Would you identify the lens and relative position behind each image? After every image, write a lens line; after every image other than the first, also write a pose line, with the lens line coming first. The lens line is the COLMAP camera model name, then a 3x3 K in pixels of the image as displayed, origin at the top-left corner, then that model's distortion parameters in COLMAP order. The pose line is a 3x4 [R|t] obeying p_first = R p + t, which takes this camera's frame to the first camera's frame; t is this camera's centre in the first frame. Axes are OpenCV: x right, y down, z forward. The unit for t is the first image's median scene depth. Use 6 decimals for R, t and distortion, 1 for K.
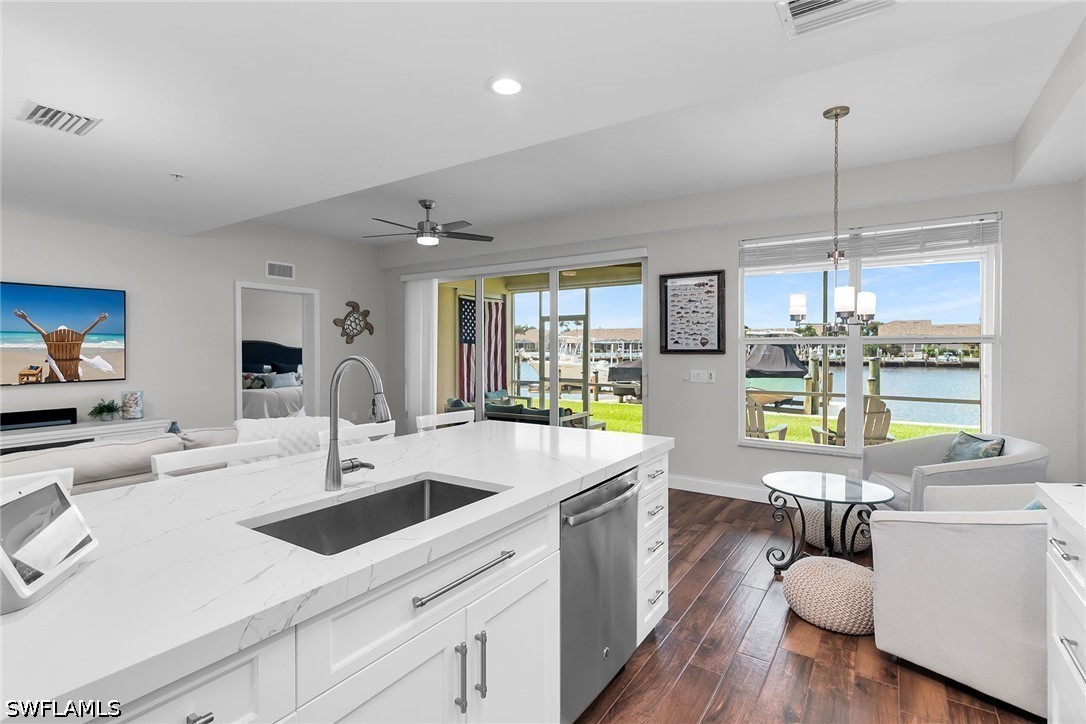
lens RADIAL K [[521.8, 0, 547.1], [0, 521.8, 350.6], [0, 0, 1]] dist [0.002509, 0.000199]
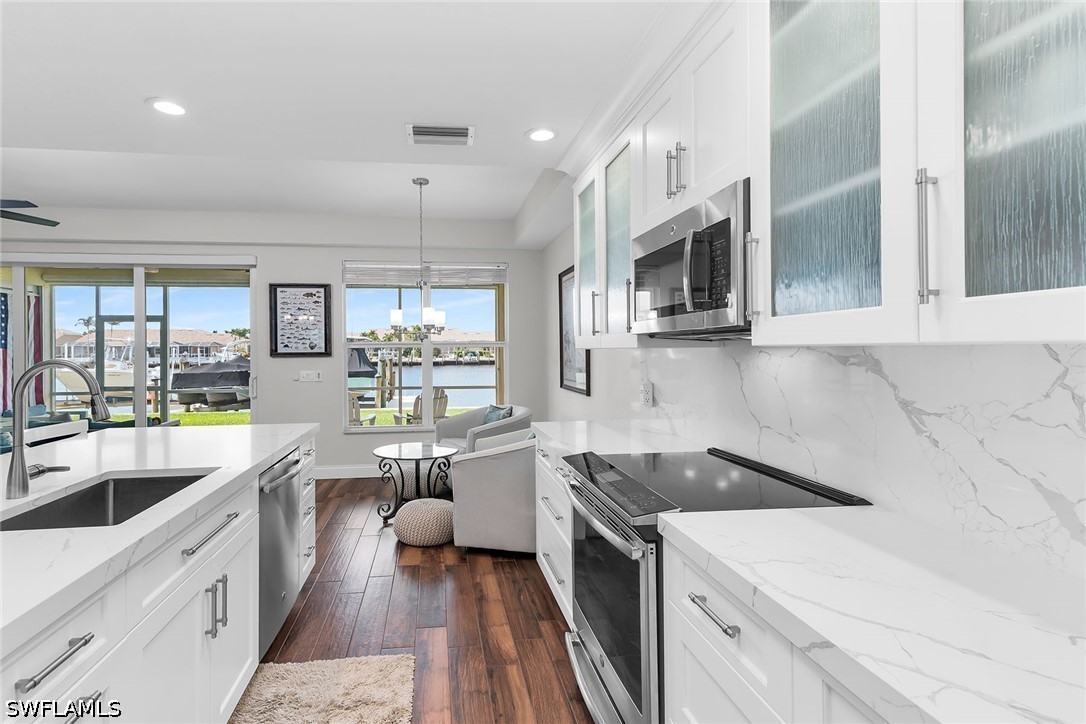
lens RADIAL K [[511.1, 0, 490.1], [0, 511.1, 348.9], [0, 0, 1]] dist [0.029384, 0.000042]
pose [[0.768307, -0.003206, 0.640073, -0.114783], [0.009263, 0.999938, -0.006110, 0.000643], [-0.640014, 0.010624, 0.768290, -0.104254]]
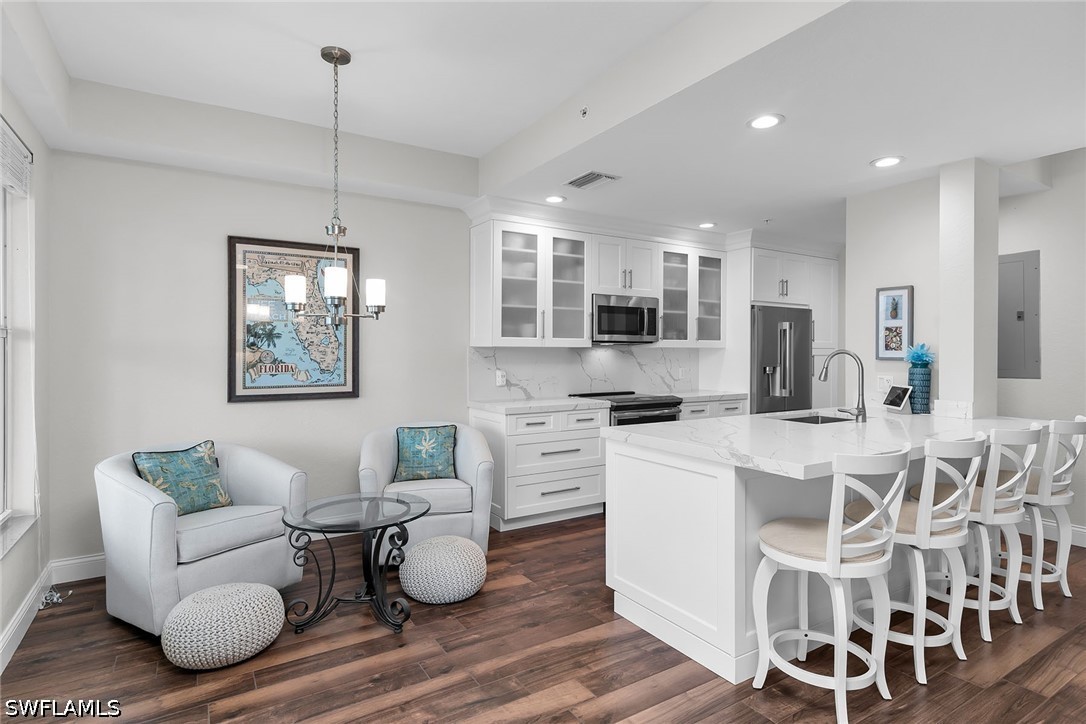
lens RADIAL K [[560.6, 0, 543.0], [0, 560.6, 362.0], [0, 0, 1]] dist [0.001567, -0.000381]
pose [[-0.909977, -0.008164, 0.414579, -0.064759], [0.001086, 0.999756, 0.022073, 0.002394], [-0.414658, 0.020537, -0.909745, 1.058553]]
